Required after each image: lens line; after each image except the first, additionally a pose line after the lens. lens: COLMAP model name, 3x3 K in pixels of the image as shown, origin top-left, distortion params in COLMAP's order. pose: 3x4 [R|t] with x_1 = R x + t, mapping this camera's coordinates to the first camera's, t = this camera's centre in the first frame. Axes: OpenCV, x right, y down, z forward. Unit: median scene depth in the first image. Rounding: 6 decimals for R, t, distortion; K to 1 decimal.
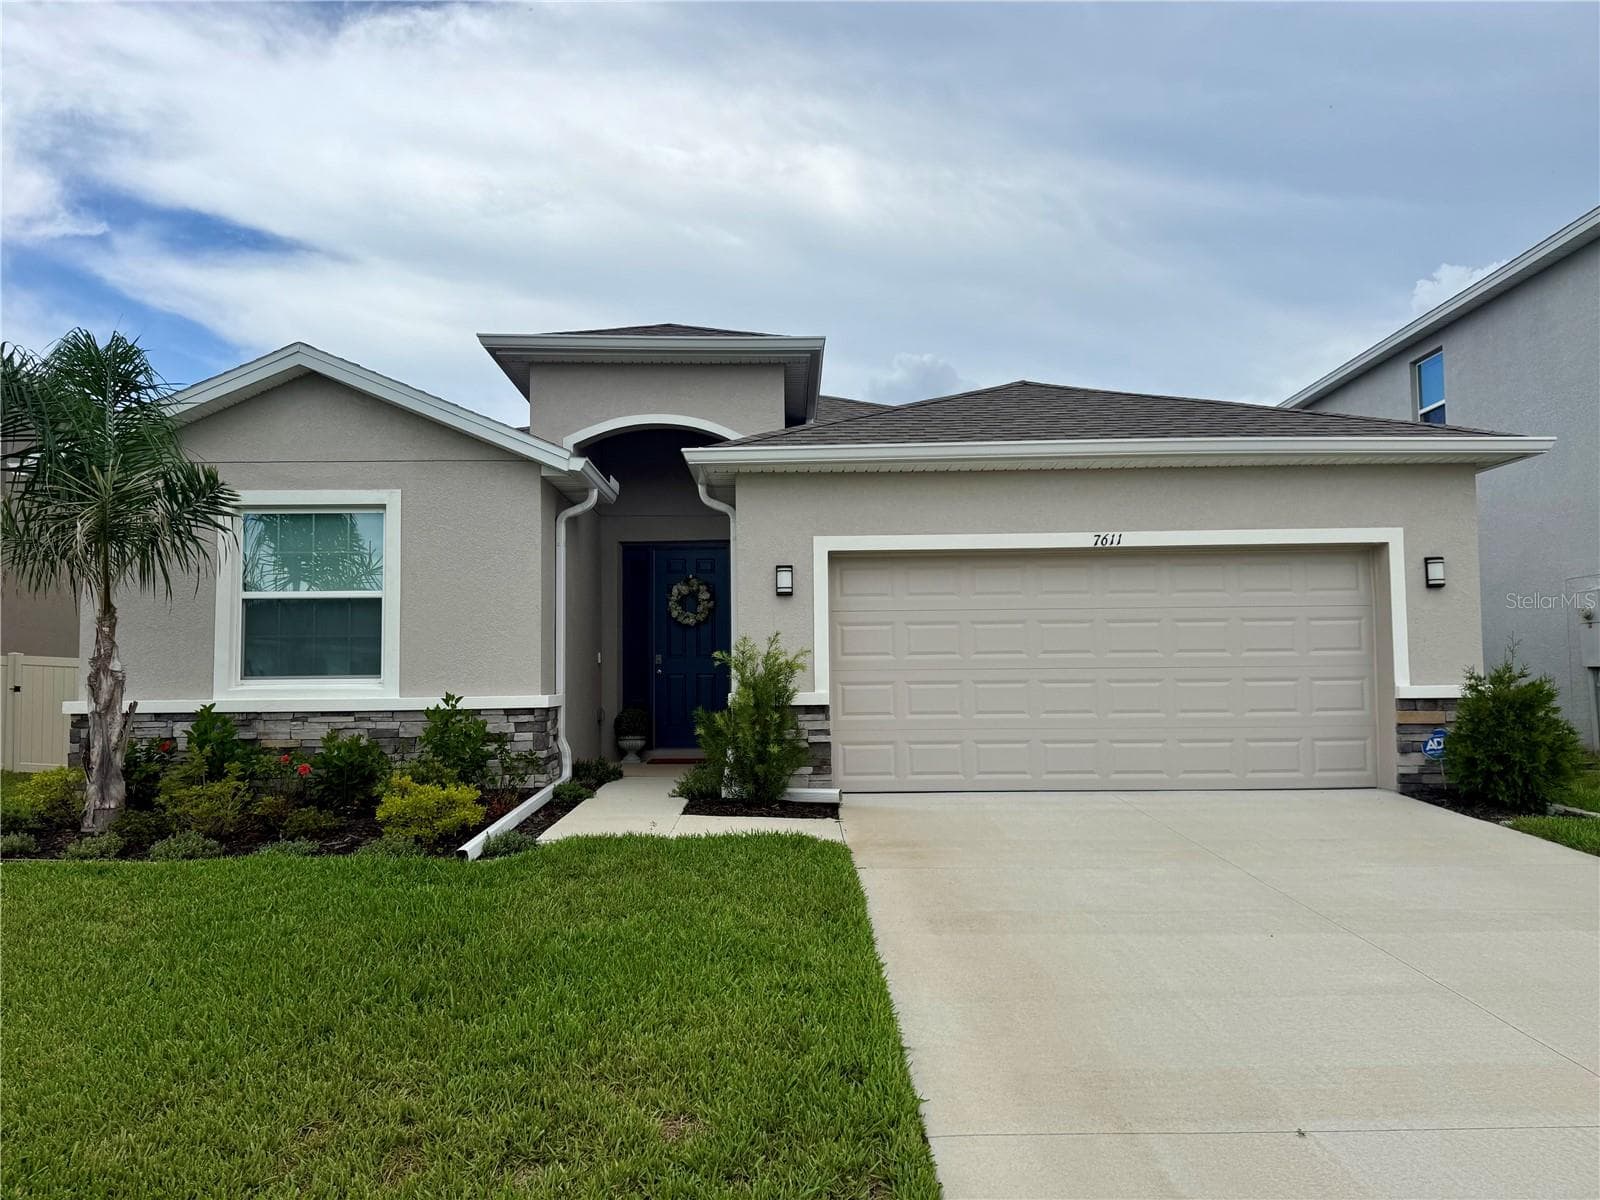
lens RADIAL K [[1135.2, 0, 832.6], [0, 1135.2, 600.6], [0, 0, 1]] dist [0.038528, -0.030296]
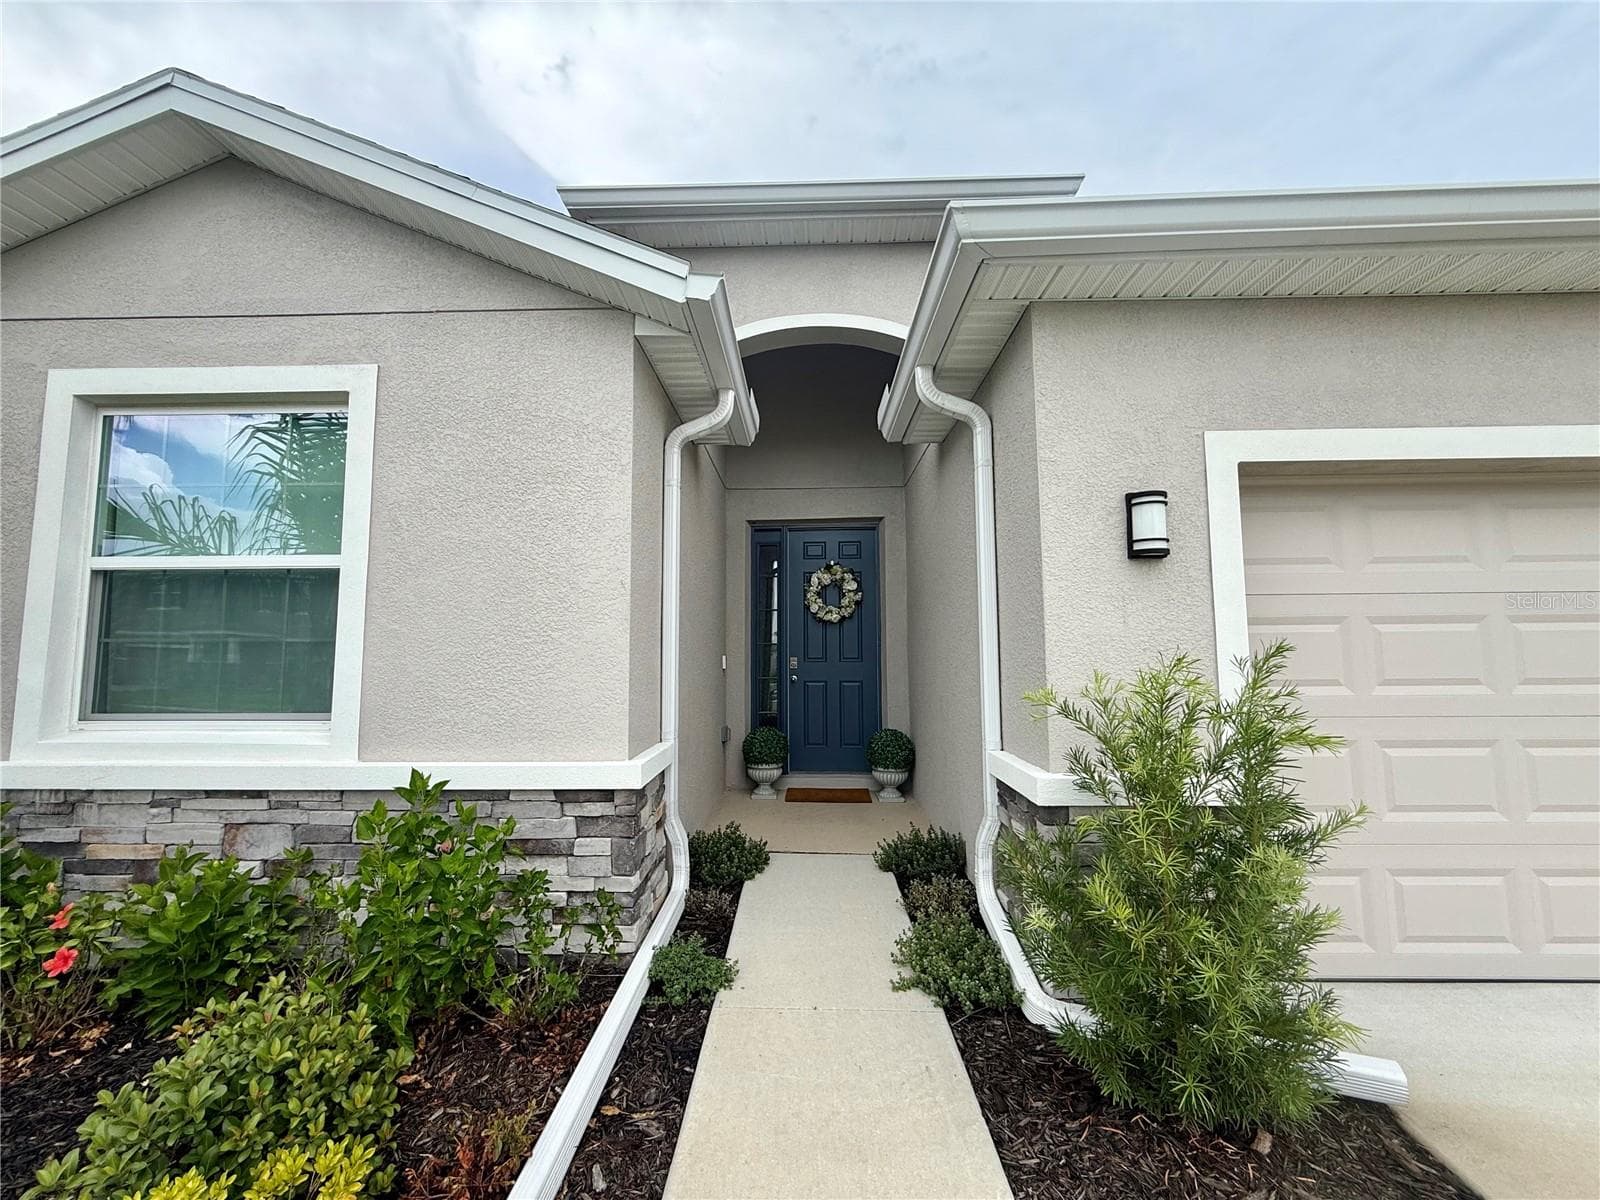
lens RADIAL K [[642.5, 0, 801.6], [0, 642.5, 598.0], [0, 0, 1]] dist [-0.001410, 0.000041]
pose [[0.998527, 0.001573, -0.054231, -0.164463], [-0.002417, 0.999877, -0.015513, 0.015604], [0.054200, 0.015621, 0.998408, 0.717926]]
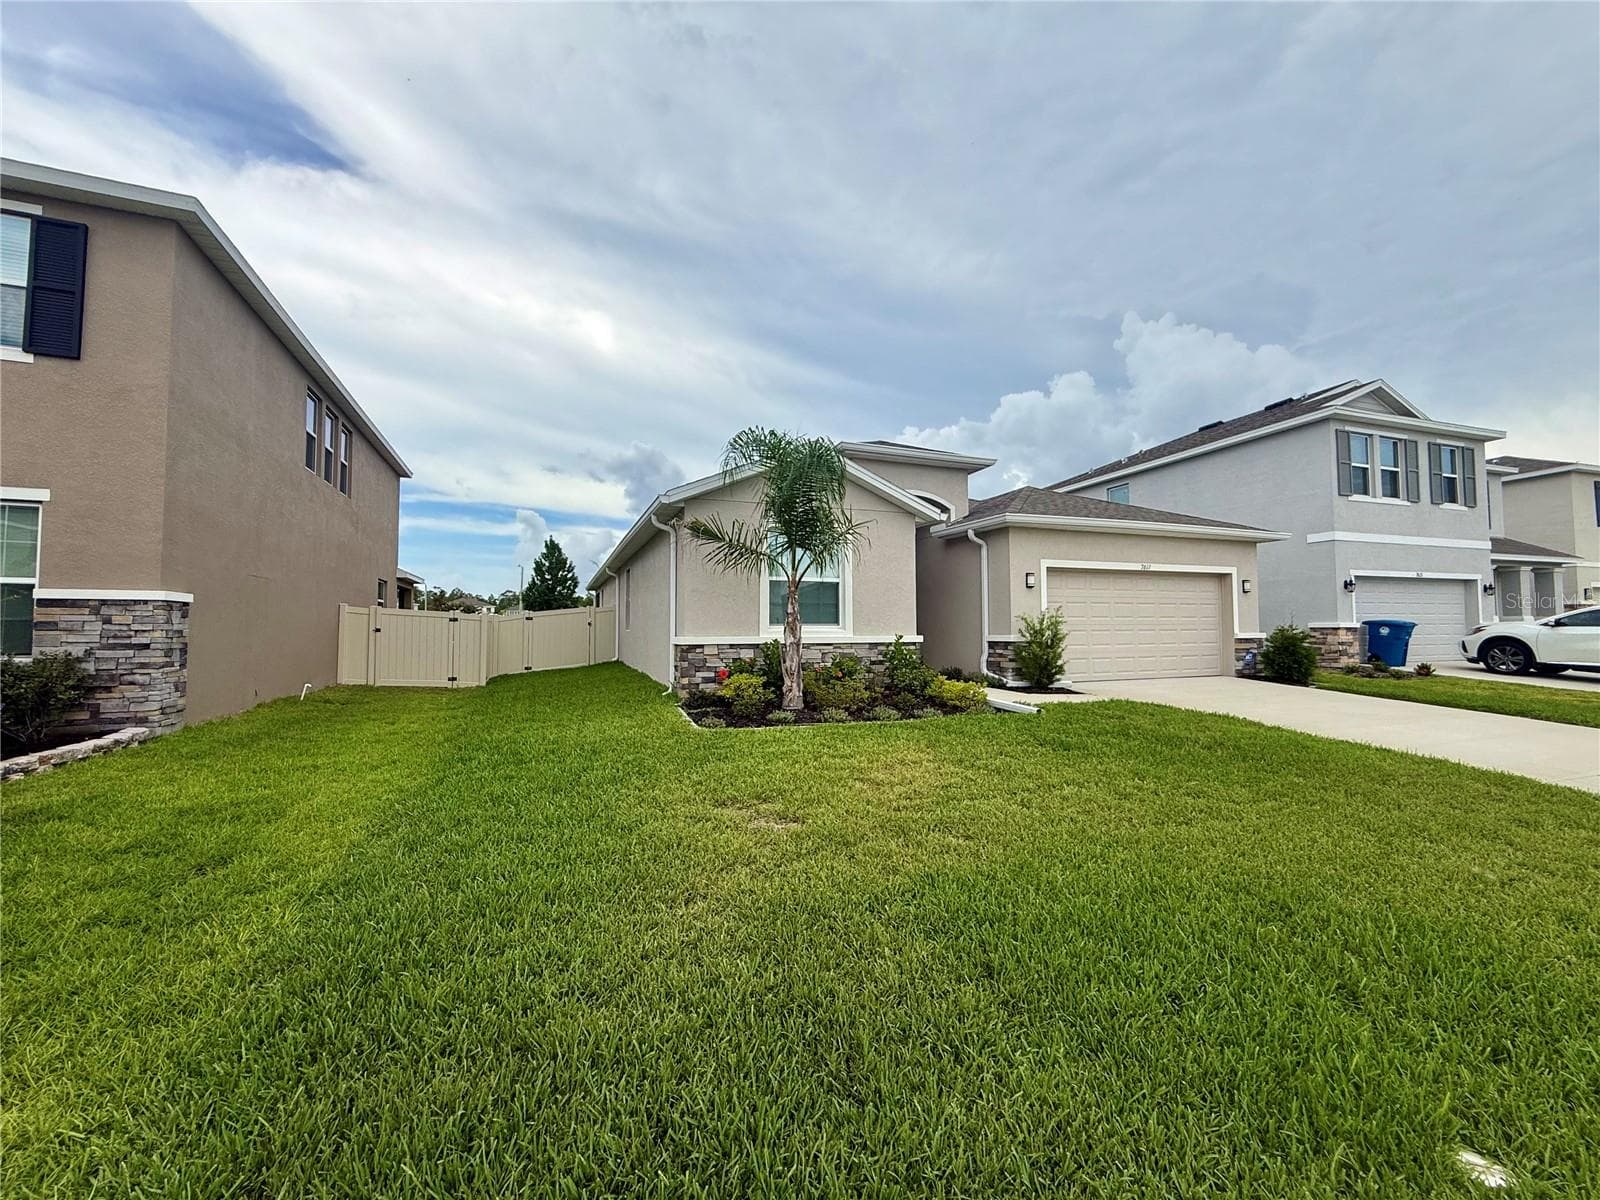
lens RADIAL K [[642.5, 0, 807.1], [0, 642.5, 602.2], [0, 0, 1]] dist [-0.001410, 0.000041]
pose [[0.940814, 0.022802, 0.338156, -0.799984], [-0.030925, 0.999348, 0.018651, 0.012179], [-0.337510, -0.028005, 0.940905, 0.037363]]
